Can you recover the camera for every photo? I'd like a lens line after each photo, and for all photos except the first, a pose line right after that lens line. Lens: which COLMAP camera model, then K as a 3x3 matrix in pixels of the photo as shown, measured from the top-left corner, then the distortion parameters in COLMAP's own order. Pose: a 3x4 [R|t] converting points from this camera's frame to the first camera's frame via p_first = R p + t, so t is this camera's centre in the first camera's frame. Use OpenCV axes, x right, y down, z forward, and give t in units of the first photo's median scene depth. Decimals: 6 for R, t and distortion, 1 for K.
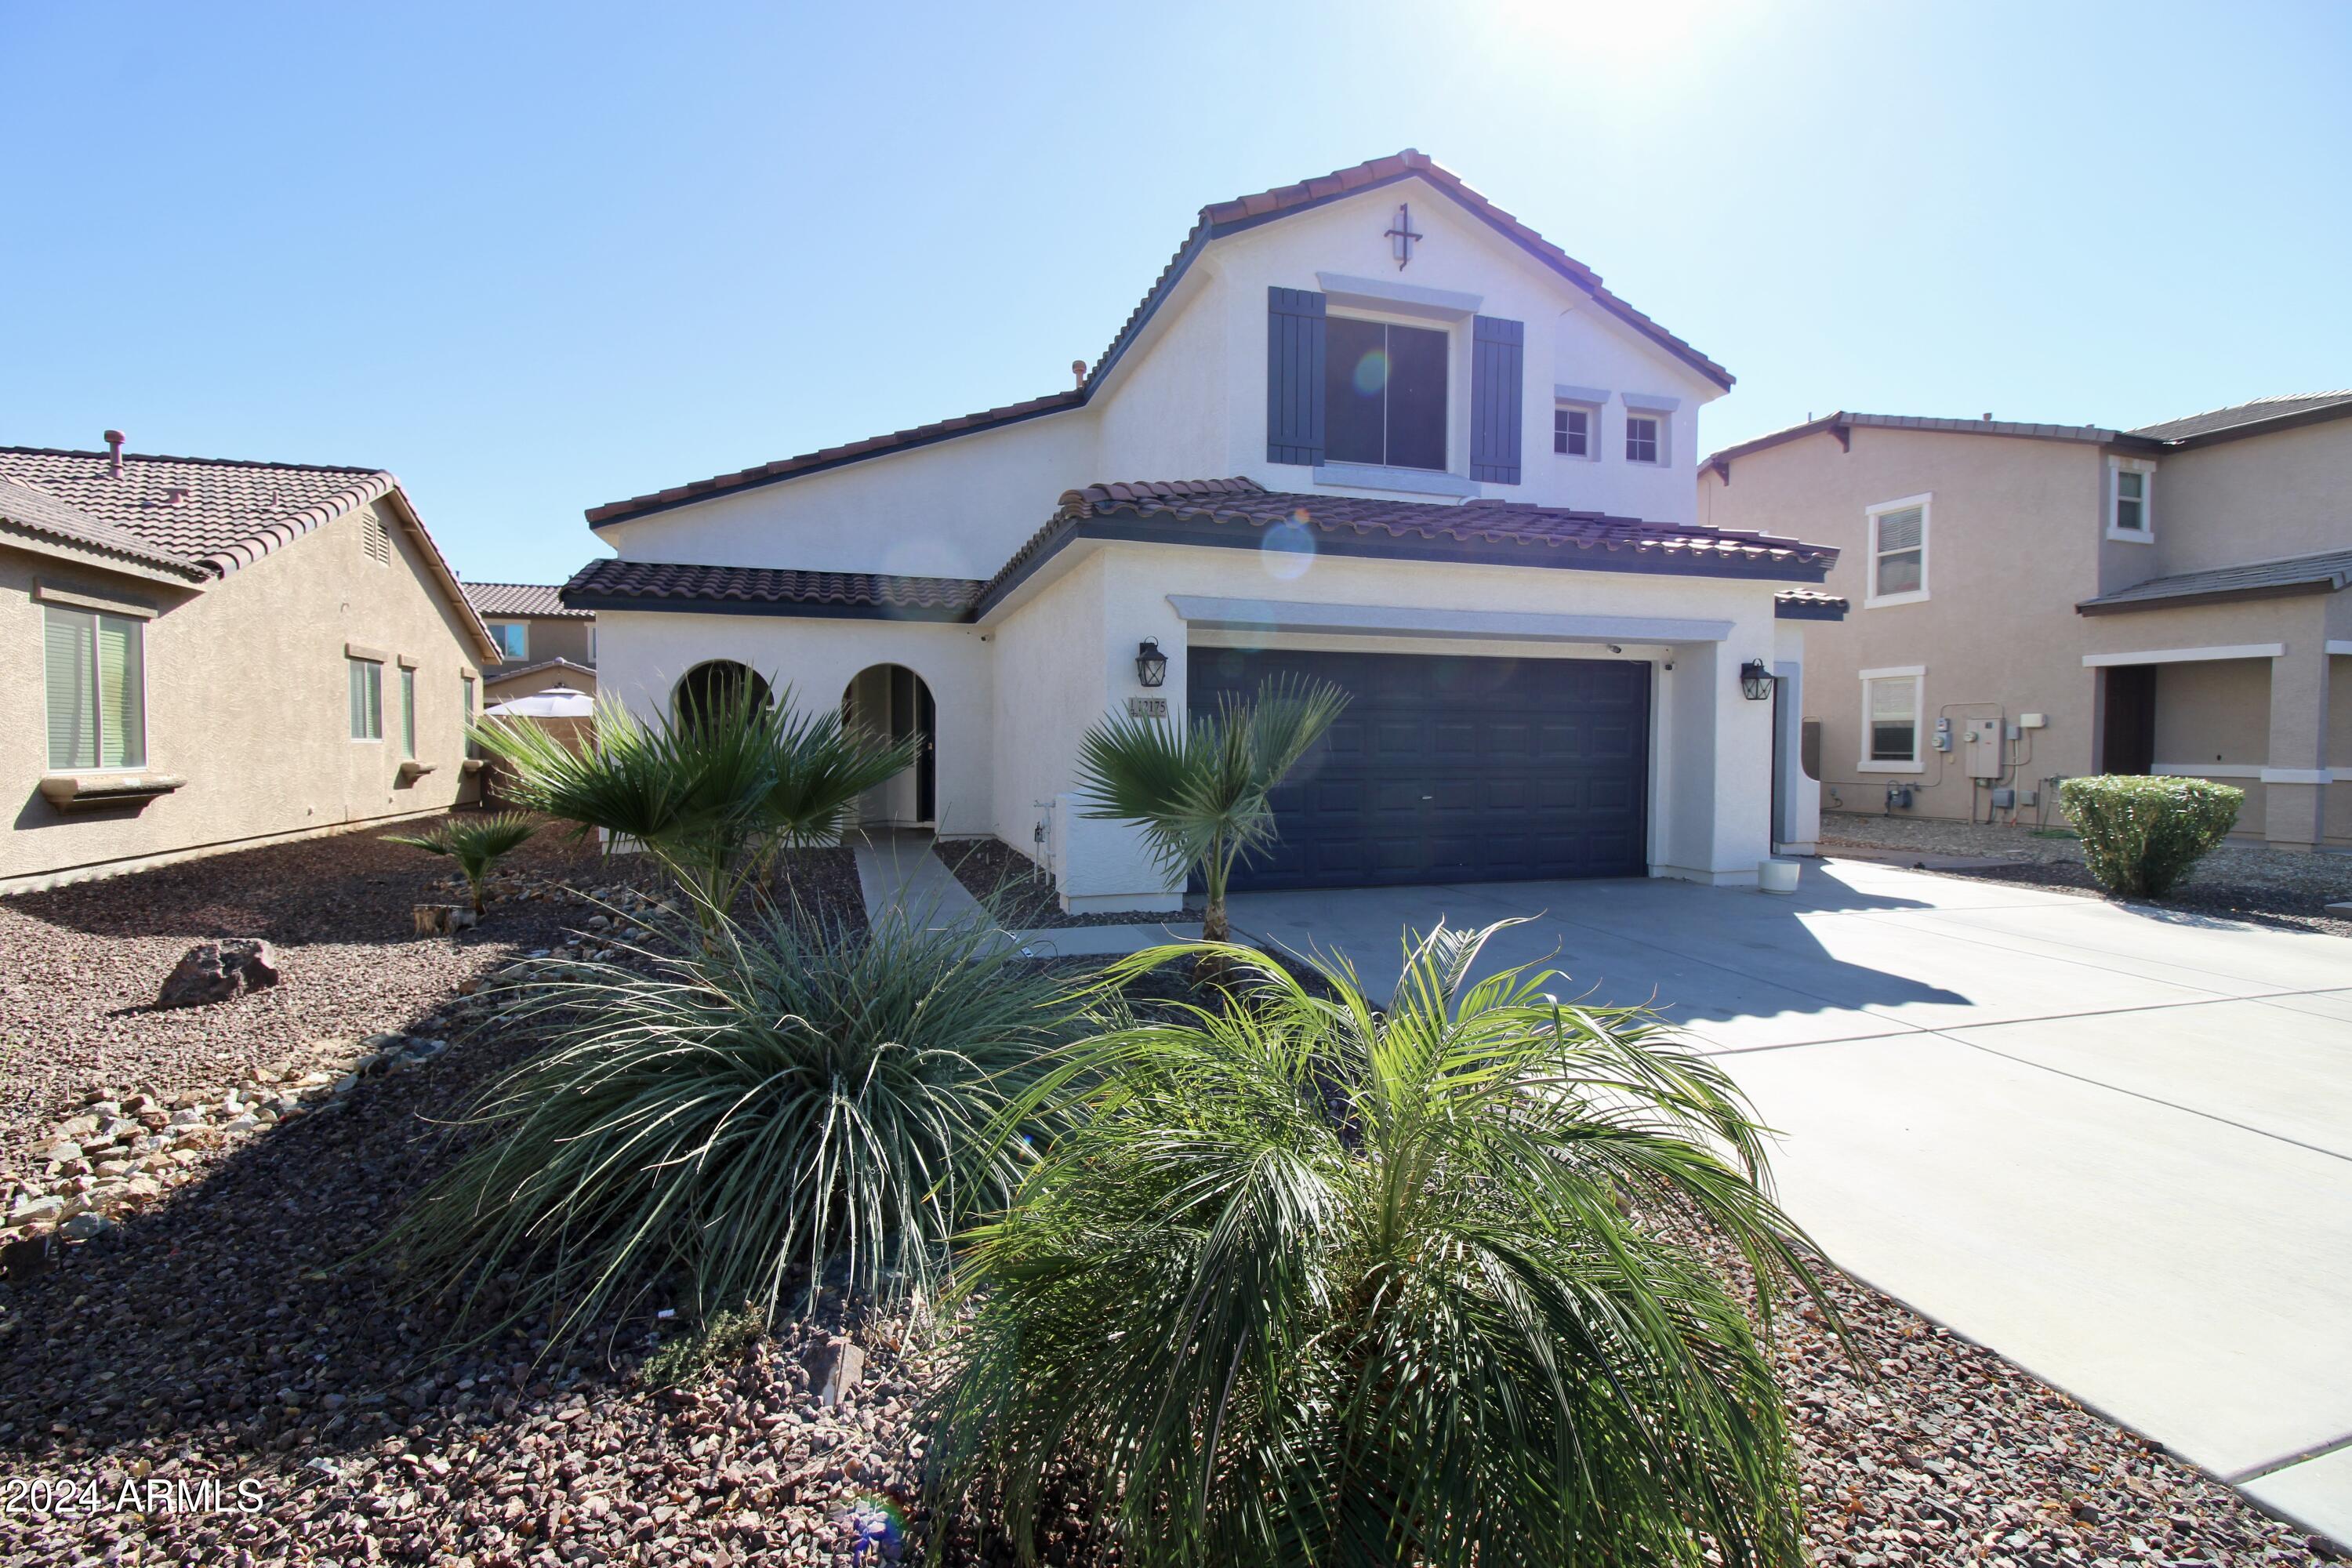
lens RADIAL K [[1097.8, 0, 1178.8], [0, 1097.8, 778.8], [0, 0, 1]] dist [-0.019489, -0.004395]
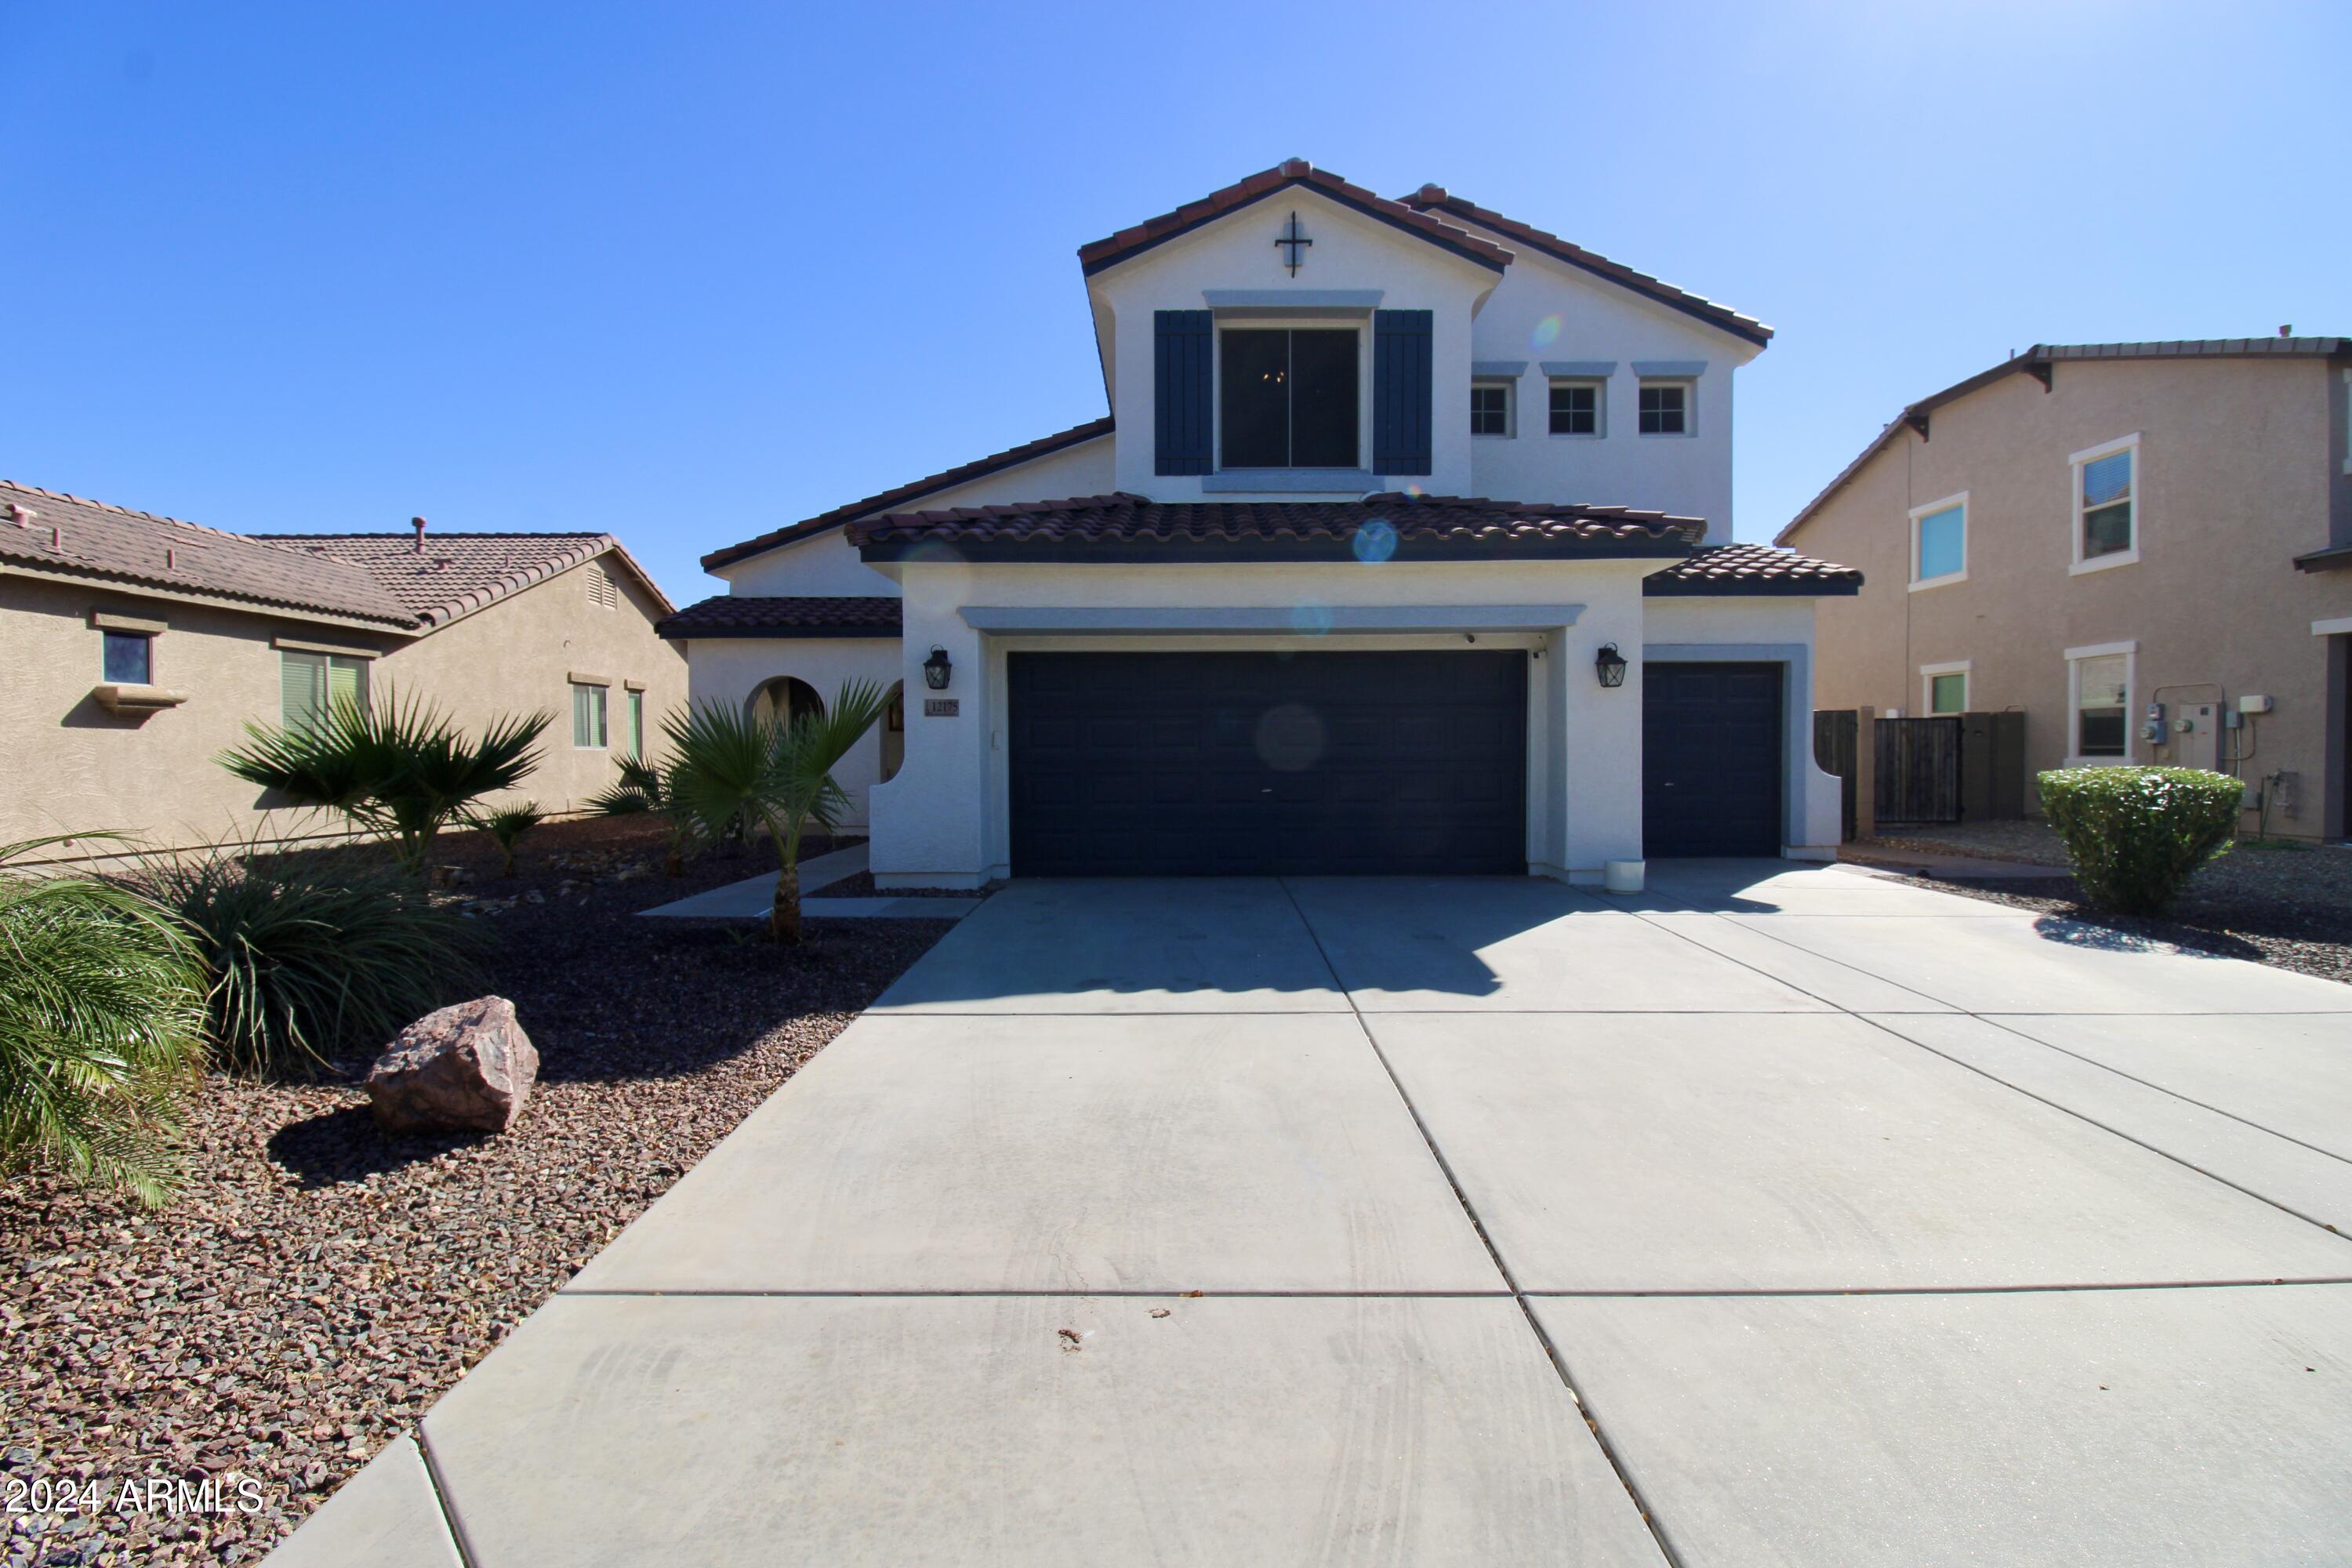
lens RADIAL K [[1097.8, 0, 1184.9], [0, 1097.8, 774.2], [0, 0, 1]] dist [-0.019489, -0.004395]
pose [[0.953952, -0.002560, -0.299949, 0.392845], [-0.000514, 0.999948, -0.010171, 0.010501], [0.299959, 0.009857, 0.953901, -0.002313]]
